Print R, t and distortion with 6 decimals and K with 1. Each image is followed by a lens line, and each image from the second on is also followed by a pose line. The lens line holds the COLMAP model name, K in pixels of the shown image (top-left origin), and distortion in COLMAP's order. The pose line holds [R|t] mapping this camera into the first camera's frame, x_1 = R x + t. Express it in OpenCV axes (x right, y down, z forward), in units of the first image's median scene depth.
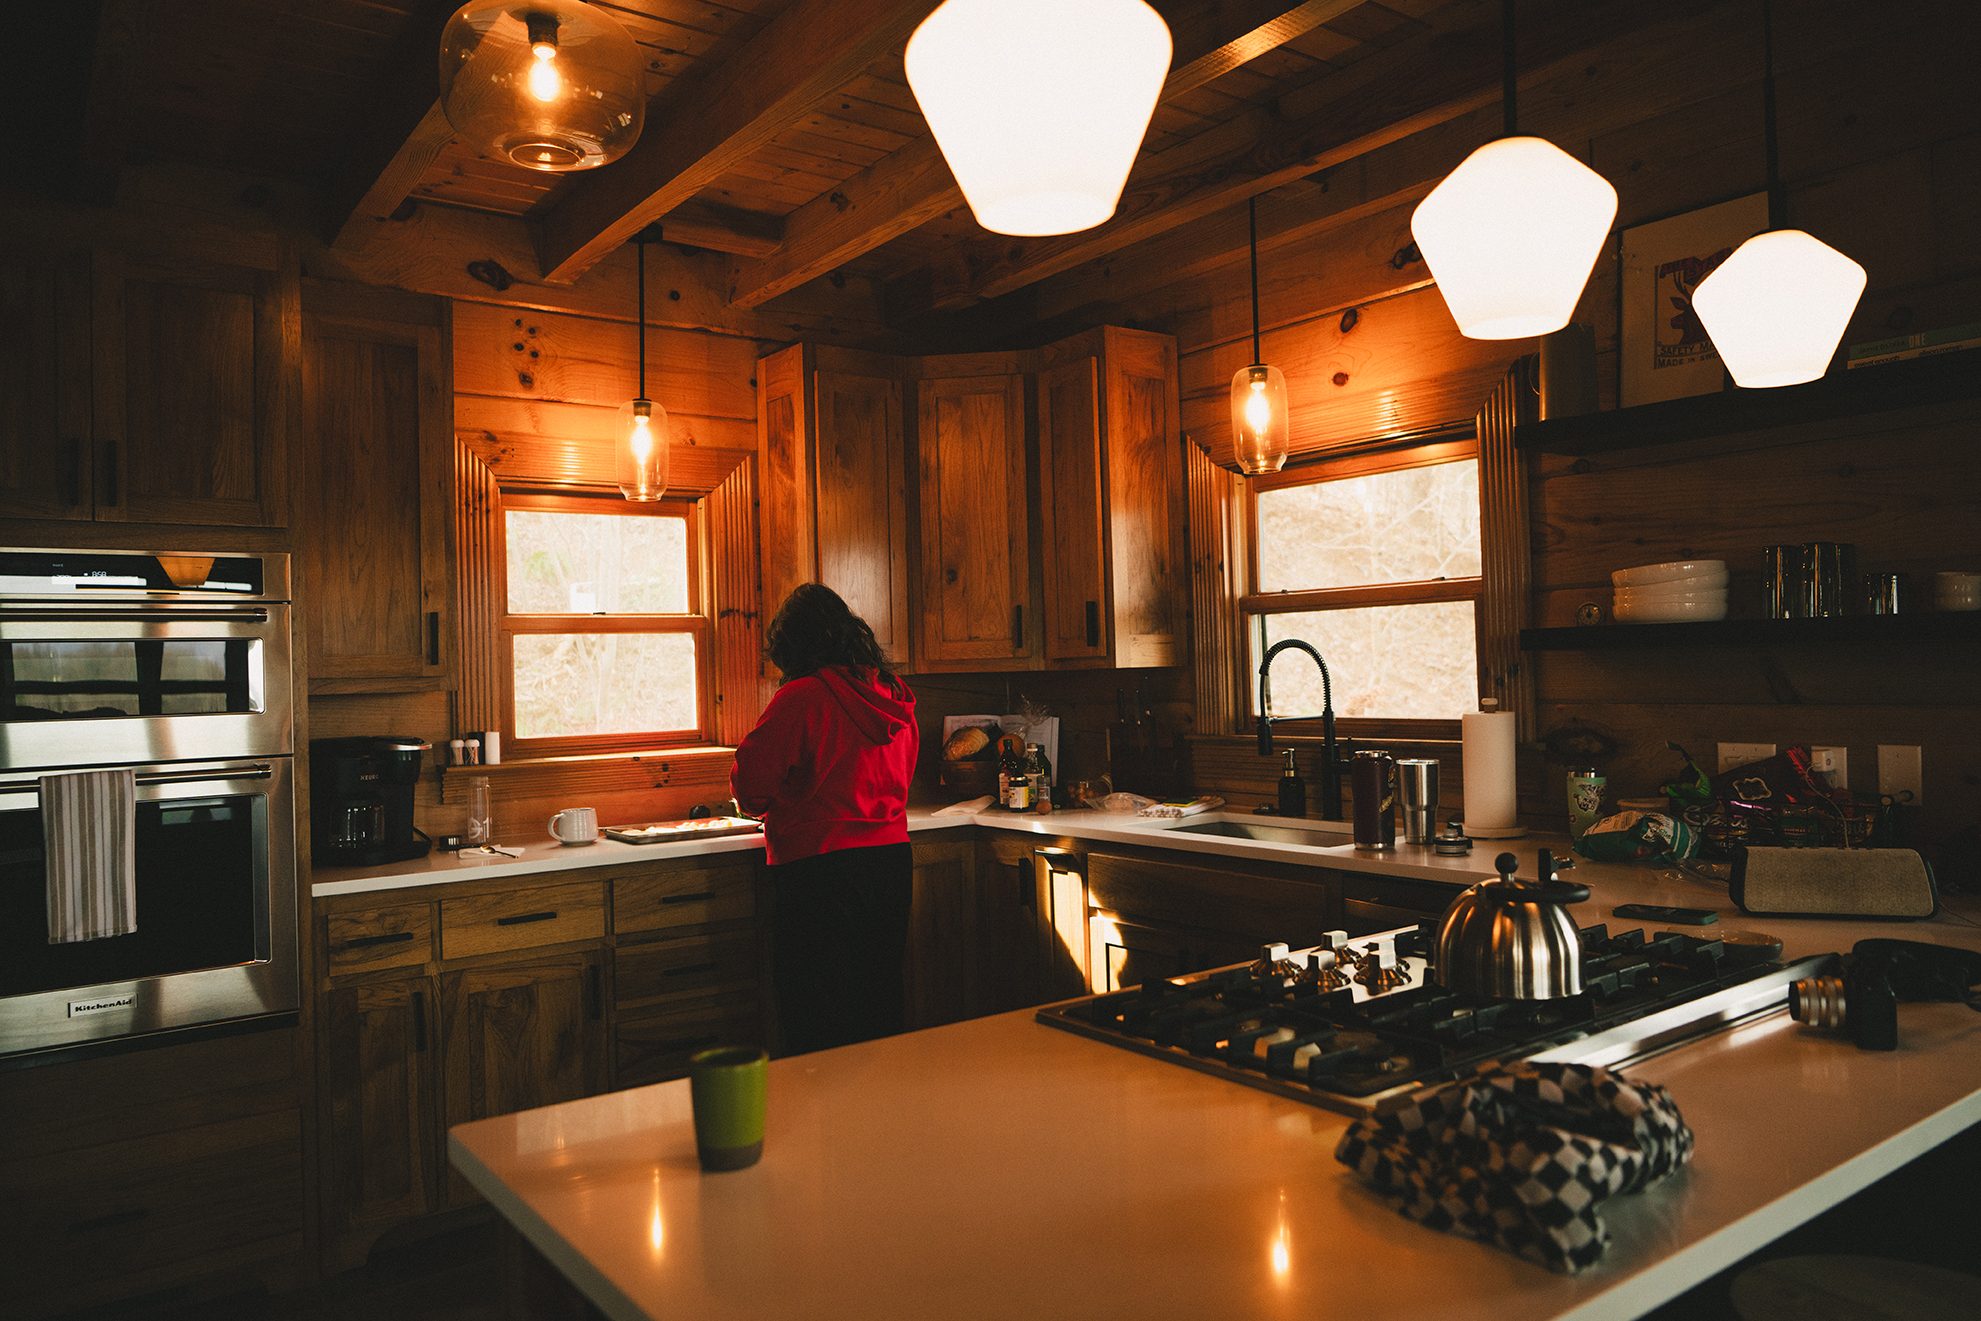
lens RADIAL K [[1381.0, 0, 989.4], [0, 1381.0, 655.7], [0, 0, 1]] dist [0.003811, -0.003775]
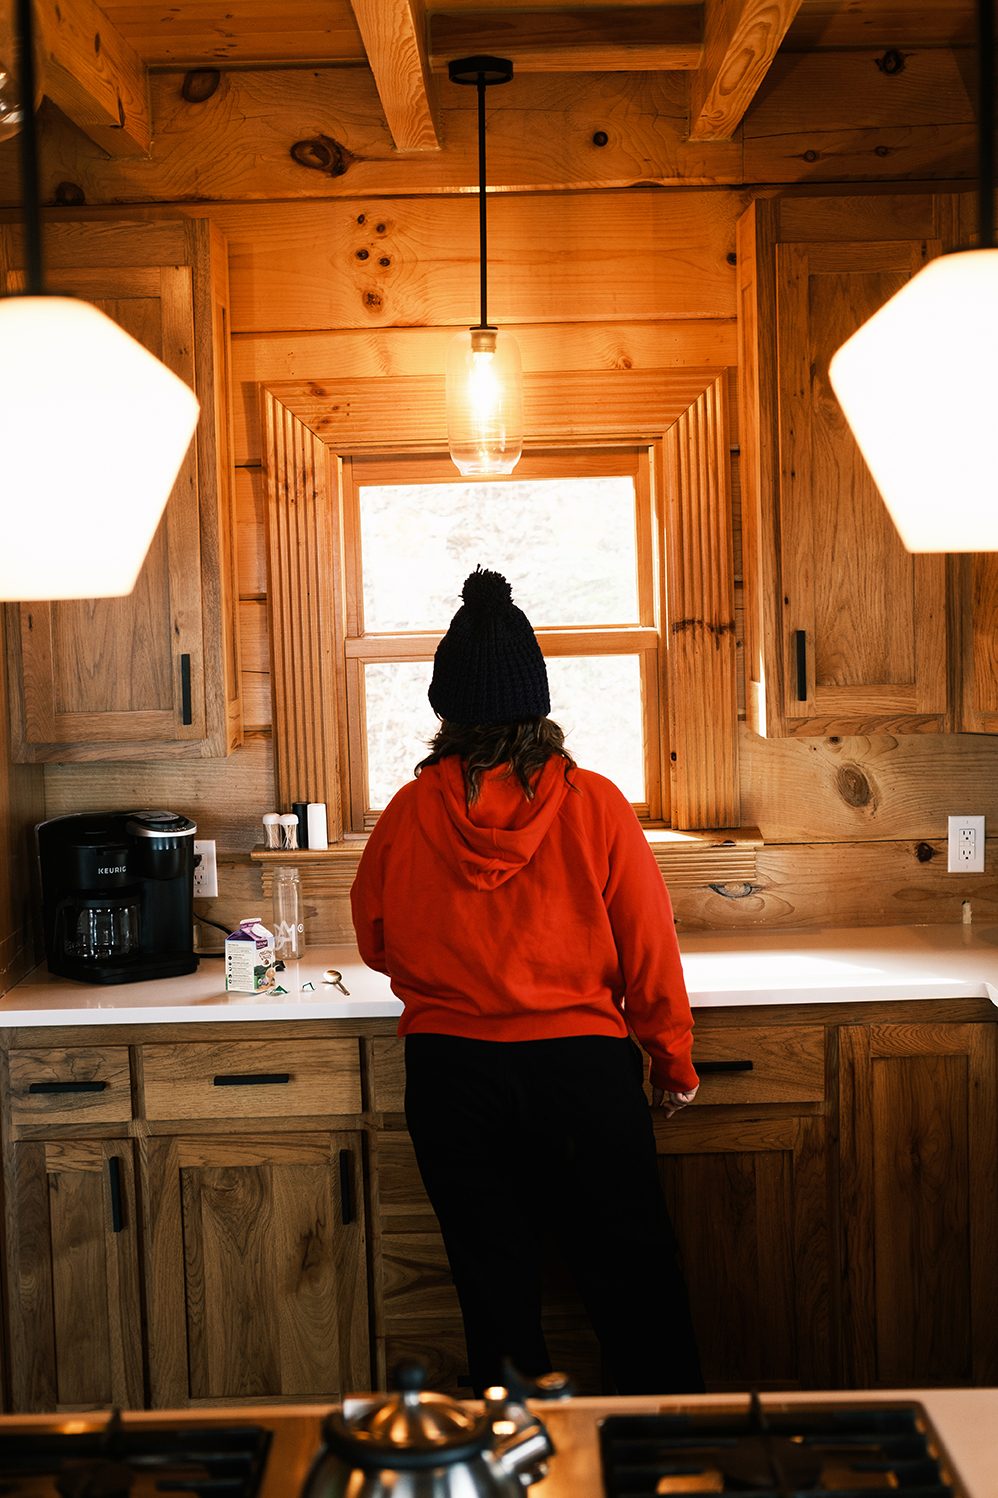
lens RADIAL K [[2308.1, 0, 499.5], [0, 2308.1, 751.0], [0, 0, 1]] dist [-0.063493, 0.000000]
pose [[0.811675, 0.051810, -0.581808, 0.420945], [0.012184, 0.994340, 0.105543, -0.099205], [0.583983, -0.092755, 0.806449, 0.082284]]
